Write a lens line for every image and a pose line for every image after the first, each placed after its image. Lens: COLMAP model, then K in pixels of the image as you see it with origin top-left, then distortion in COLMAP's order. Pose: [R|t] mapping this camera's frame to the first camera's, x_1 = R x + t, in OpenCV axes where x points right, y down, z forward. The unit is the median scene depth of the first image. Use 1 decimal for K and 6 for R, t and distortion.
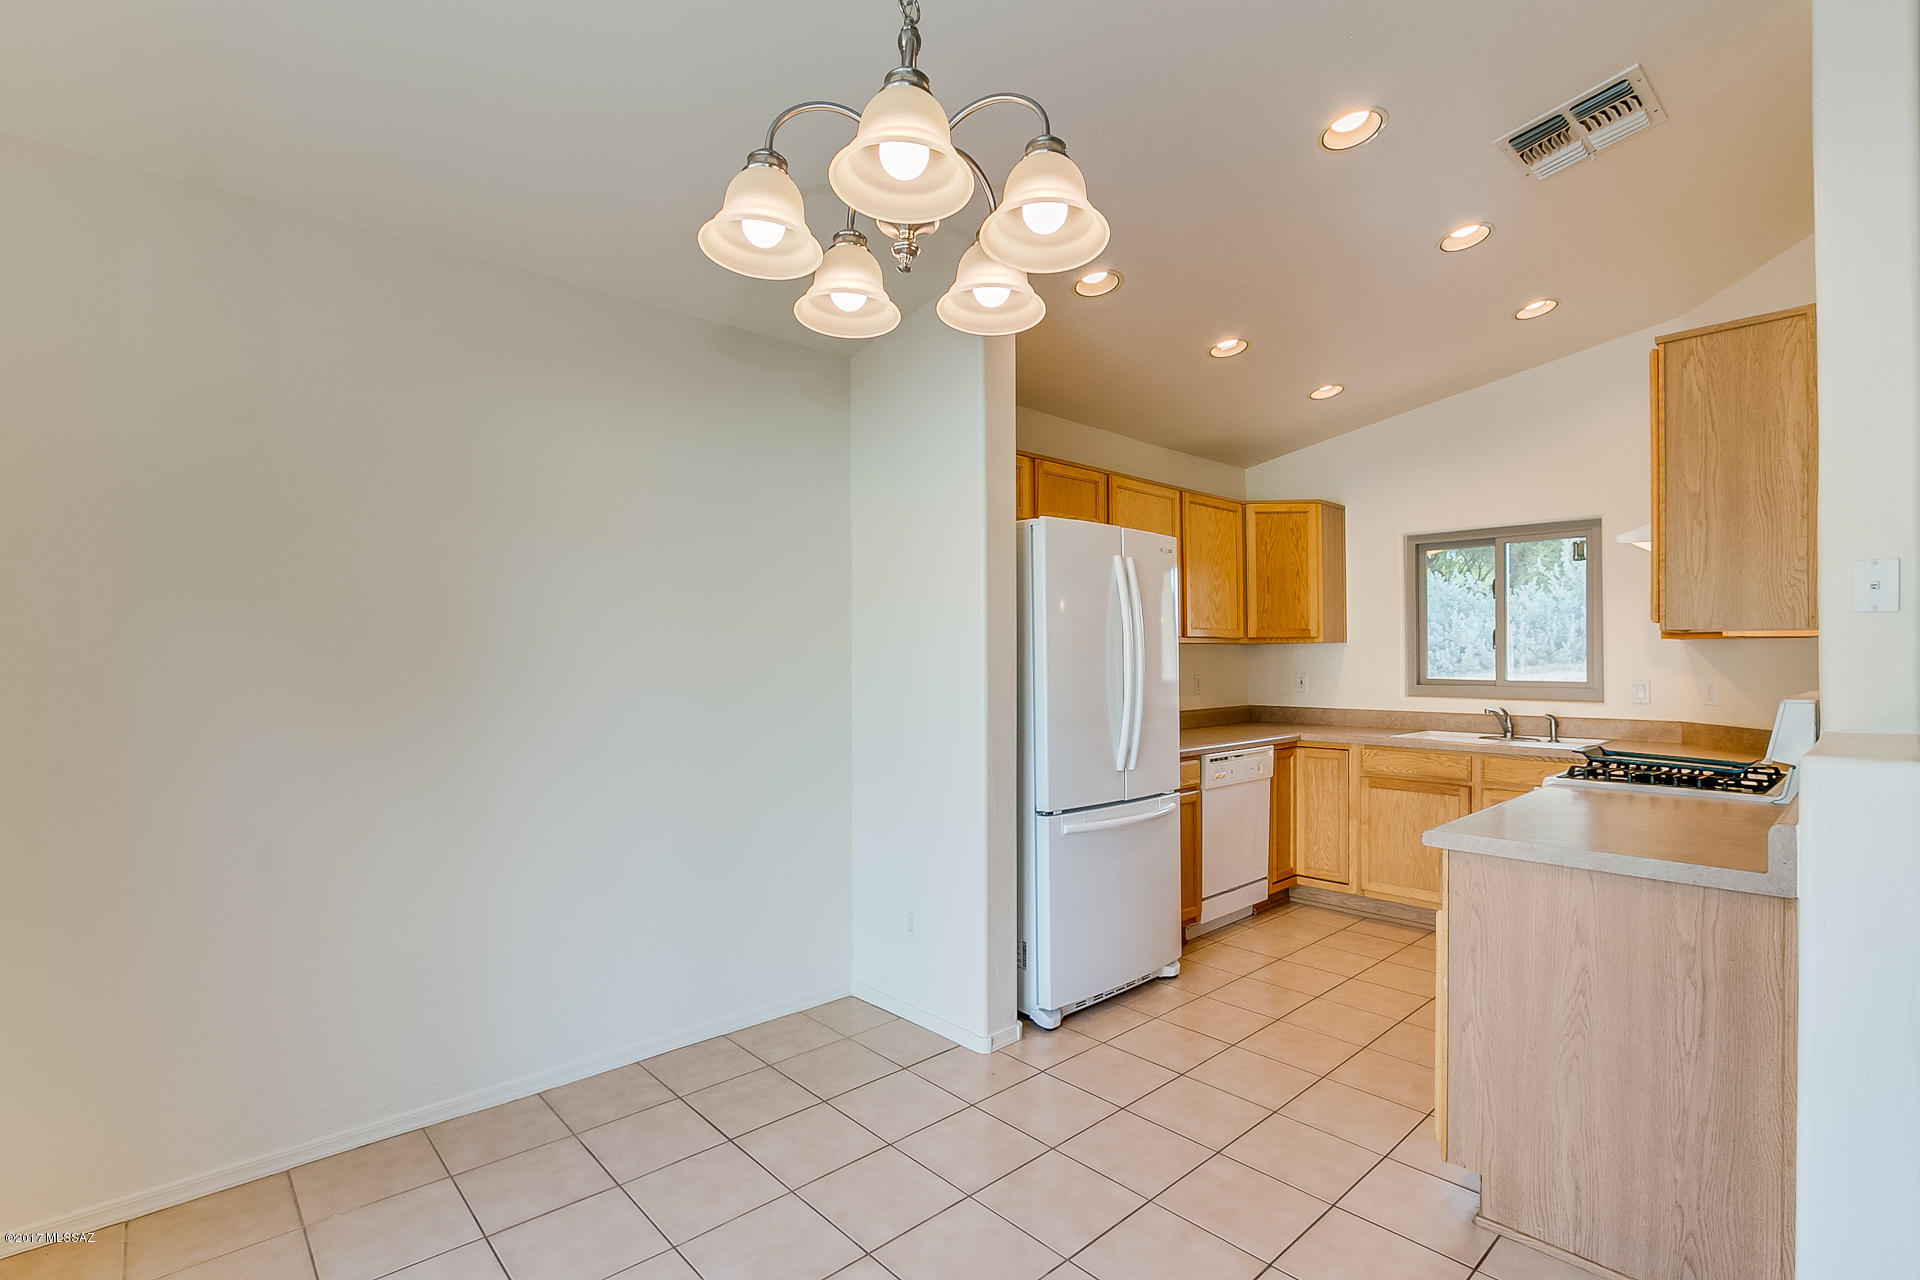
lens RADIAL K [[908.2, 0, 955.2], [0, 908.2, 648.7], [0, 0, 1]] dist [-0.024902, 0.004718]
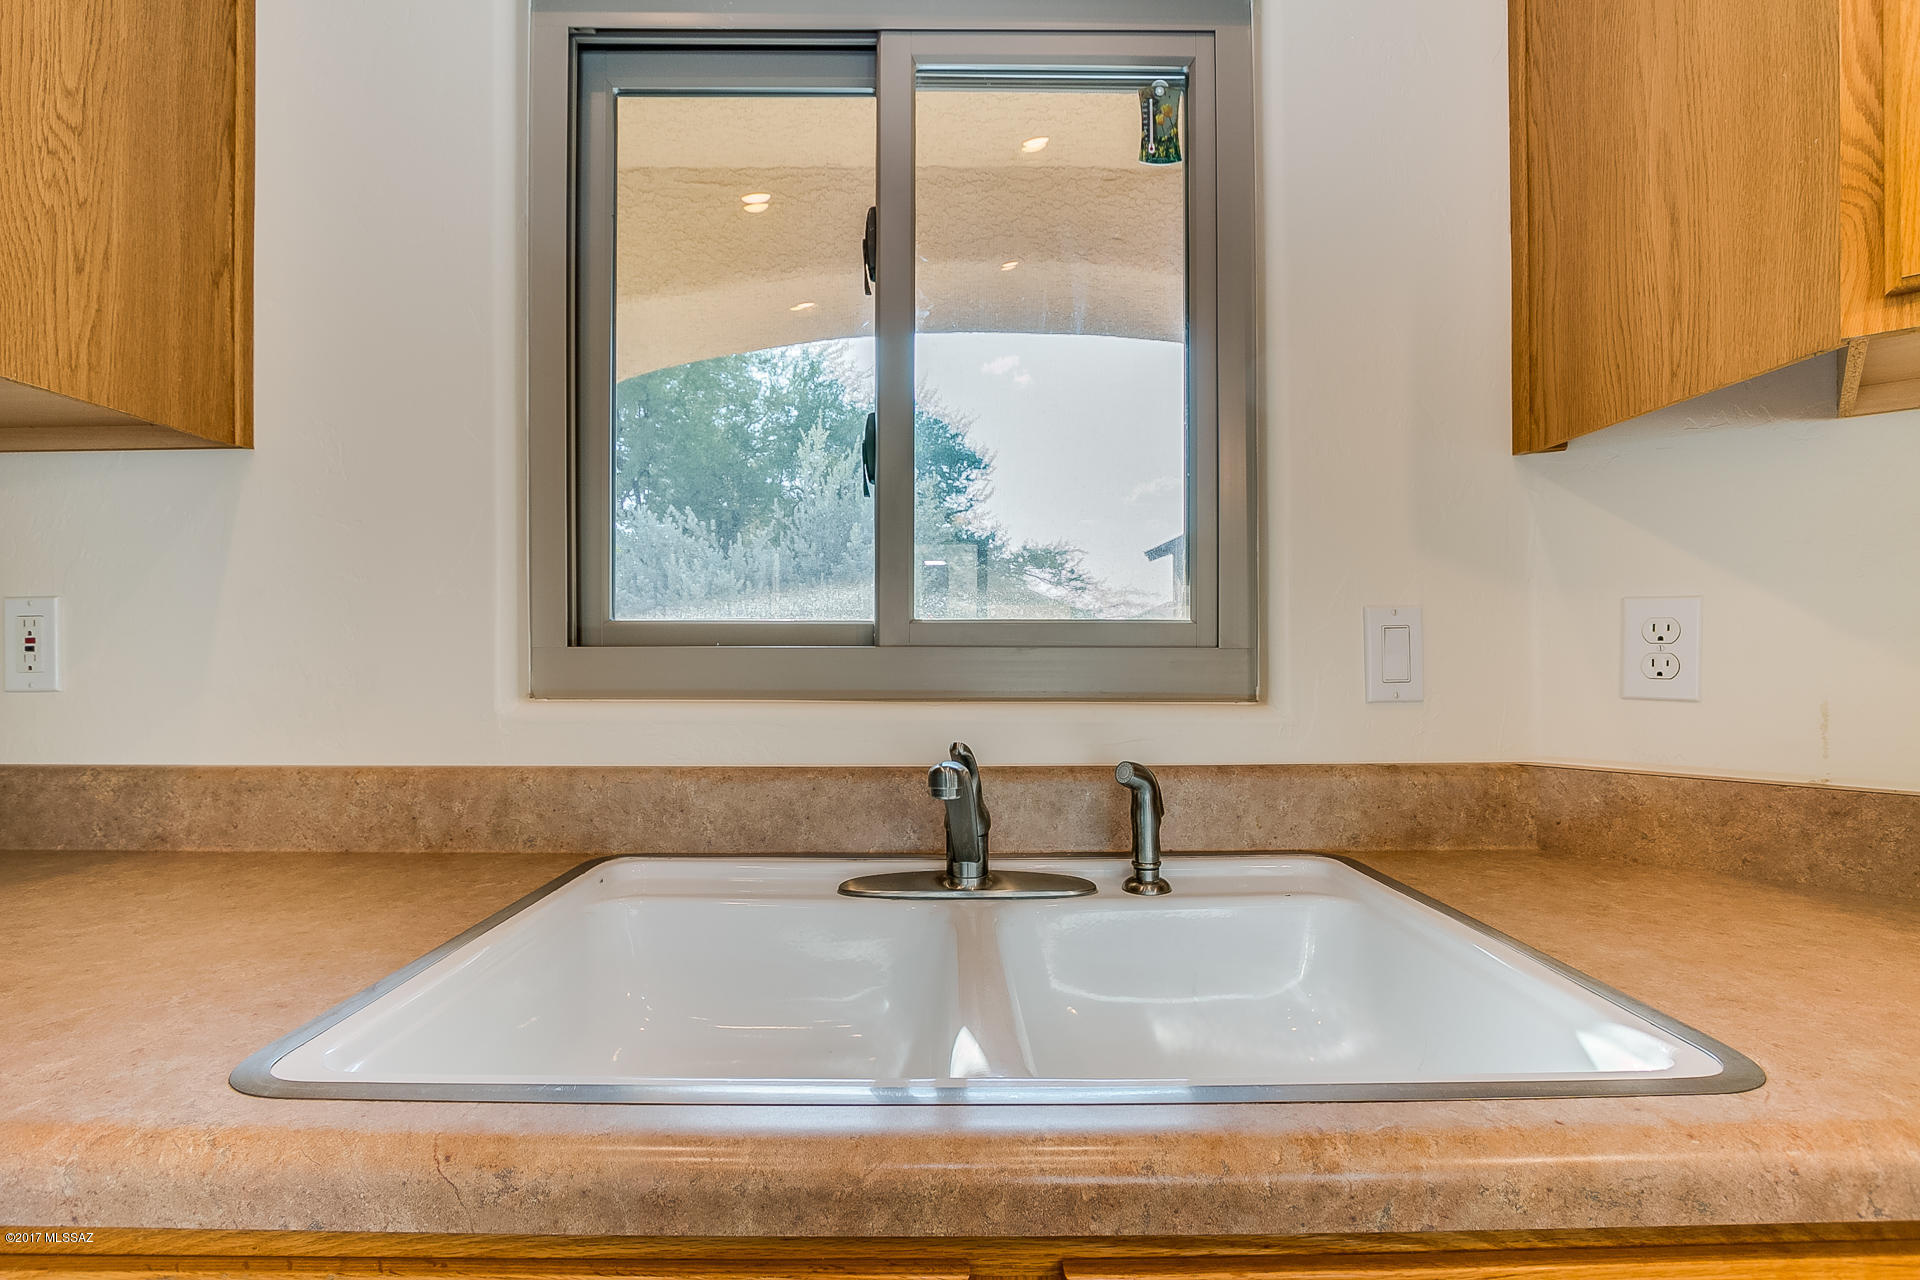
lens RADIAL K [[908.2, 0, 959.0], [0, 908.2, 647.9], [0, 0, 1]] dist [-0.024902, 0.004718]
pose [[0.678731, -0.003503, 0.734378, 1.008039], [-0.006488, 0.999921, 0.010766, 0.091497], [-0.734358, -0.012072, 0.678655, 1.894860]]
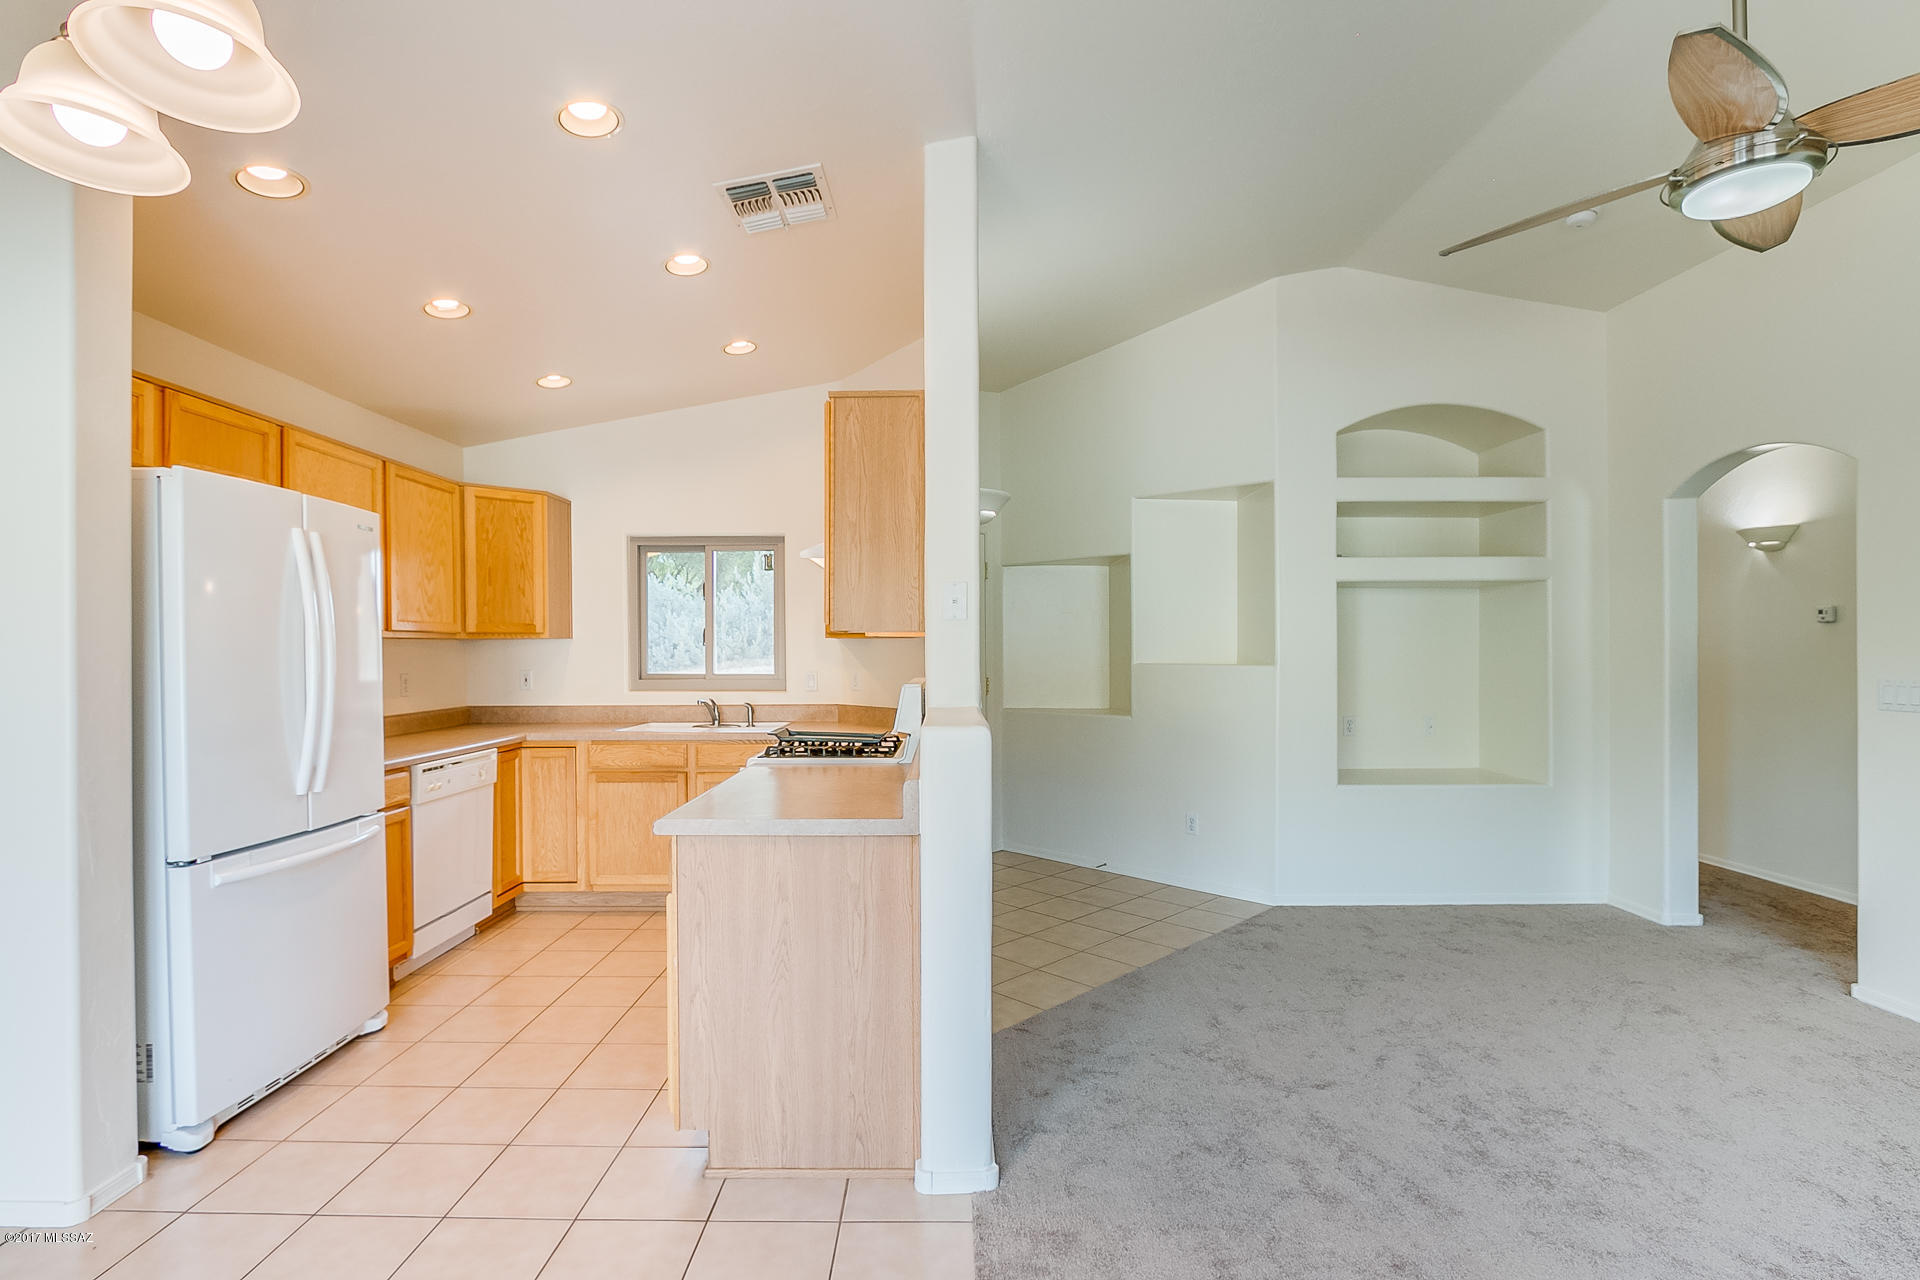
lens RADIAL K [[908.2, 0, 958.6], [0, 908.2, 650.3], [0, 0, 1]] dist [-0.024902, 0.004718]
pose [[0.684834, -0.000811, 0.728699, 0.000571], [-0.003199, 0.999986, 0.004119, 0.000786], [-0.728692, -0.005151, 0.684822, 0.021271]]
